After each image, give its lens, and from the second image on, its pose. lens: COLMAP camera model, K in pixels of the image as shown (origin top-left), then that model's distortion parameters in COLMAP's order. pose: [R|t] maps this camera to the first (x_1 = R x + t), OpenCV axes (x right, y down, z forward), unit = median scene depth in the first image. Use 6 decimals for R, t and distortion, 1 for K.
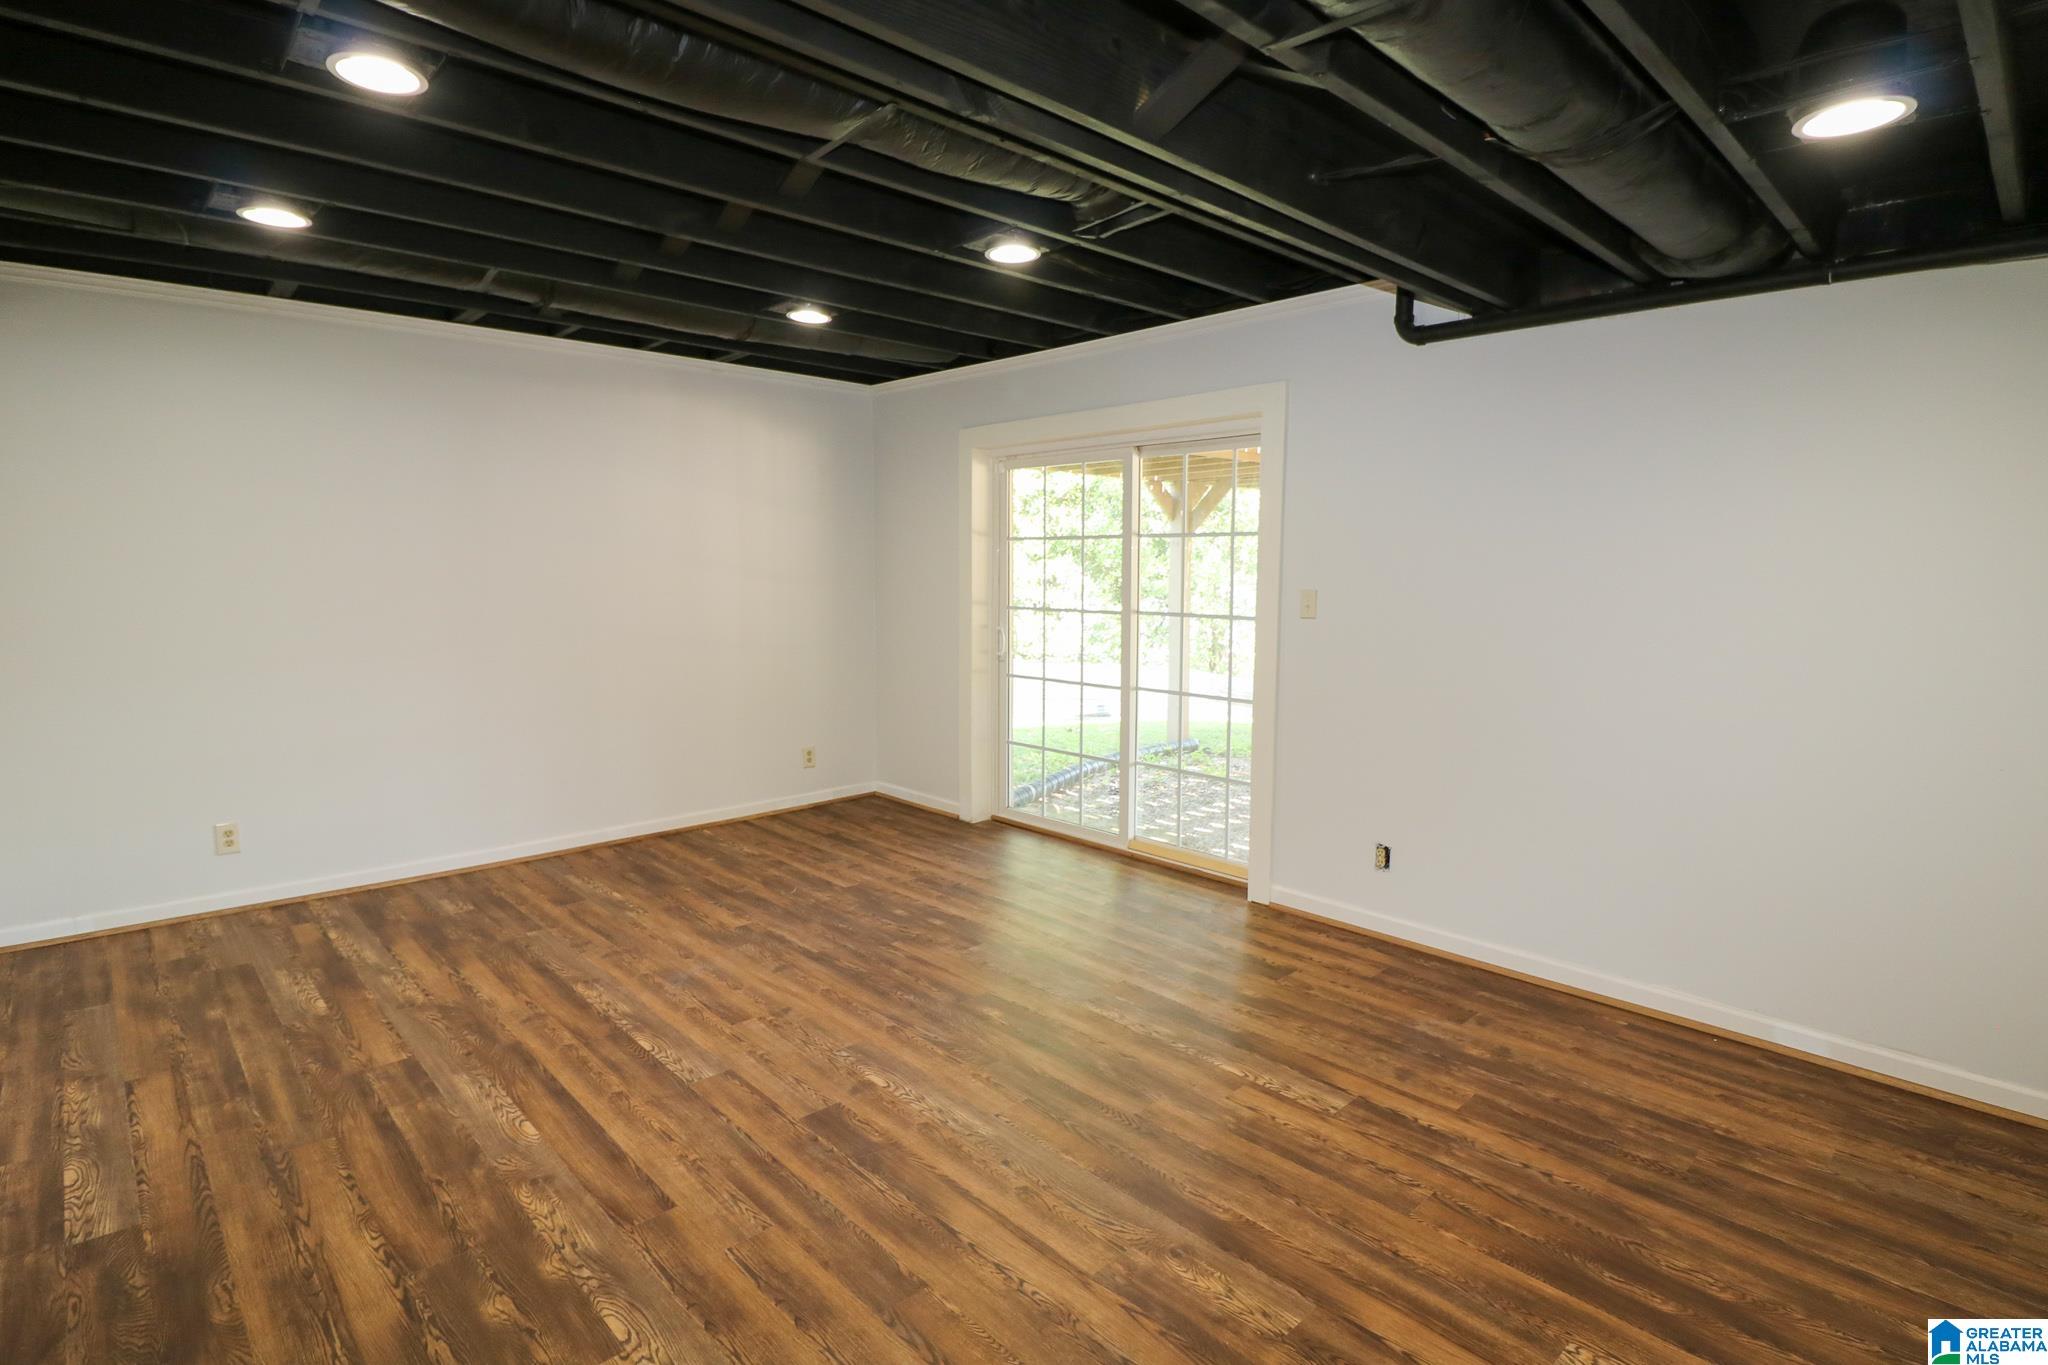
lens RADIAL K [[978.0, 0, 1025.0], [0, 978.0, 658.5], [0, 0, 1]] dist [-0.005141, -0.009117]
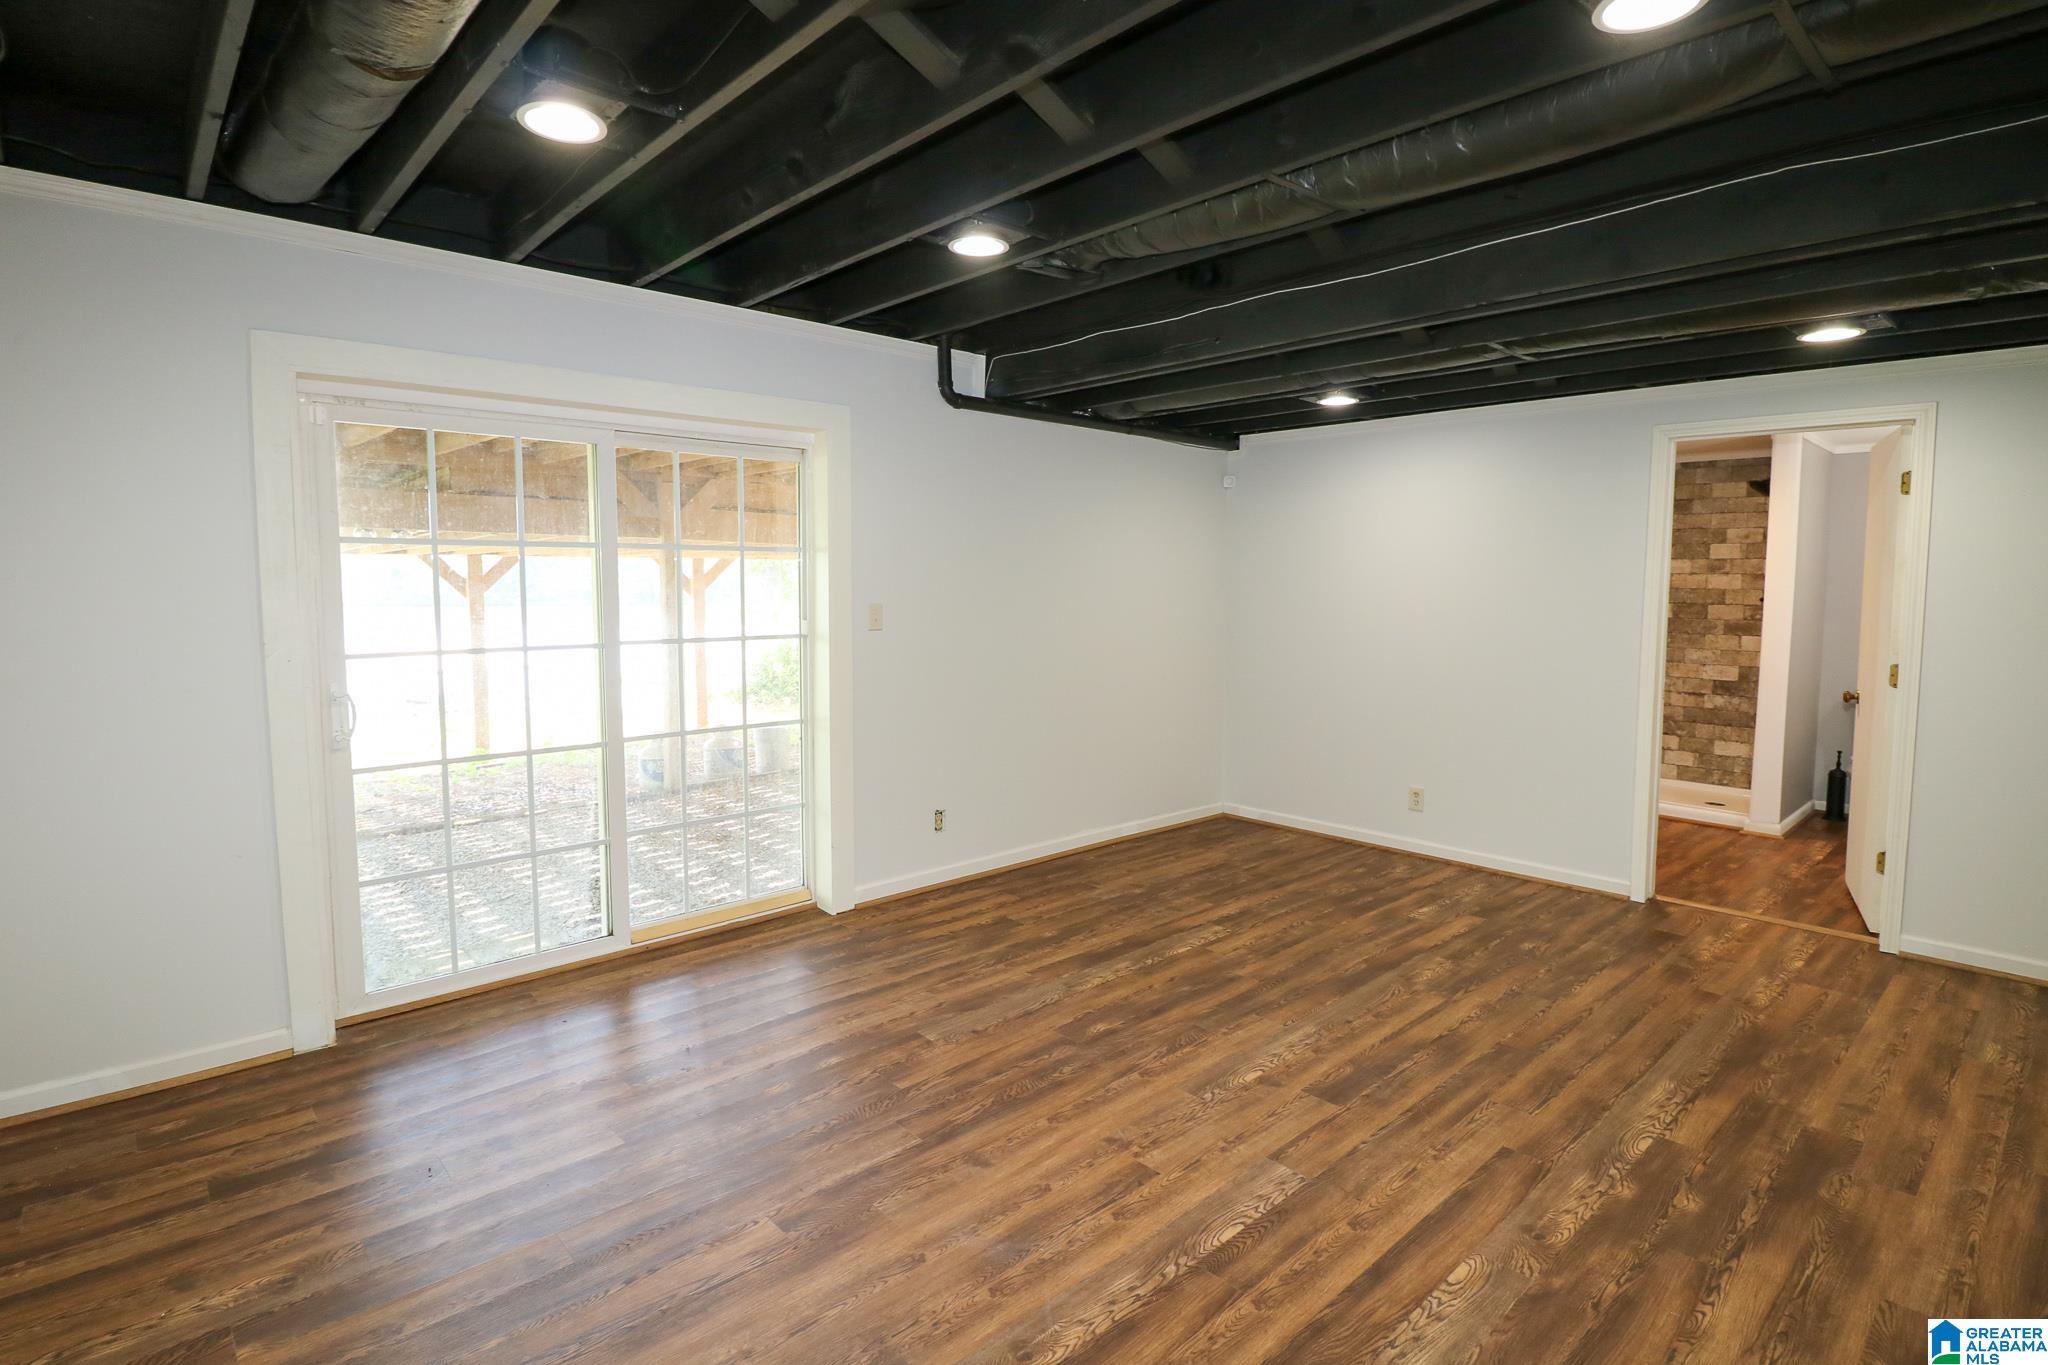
lens RADIAL K [[978.0, 0, 1025.0], [0, 978.0, 658.5], [0, 0, 1]] dist [-0.005141, -0.009117]
pose [[0.053801, -0.087135, 0.994743, -1.239478], [0.096494, 0.991977, 0.081674, -0.129309], [-0.993878, 0.091593, 0.061778, 1.206284]]
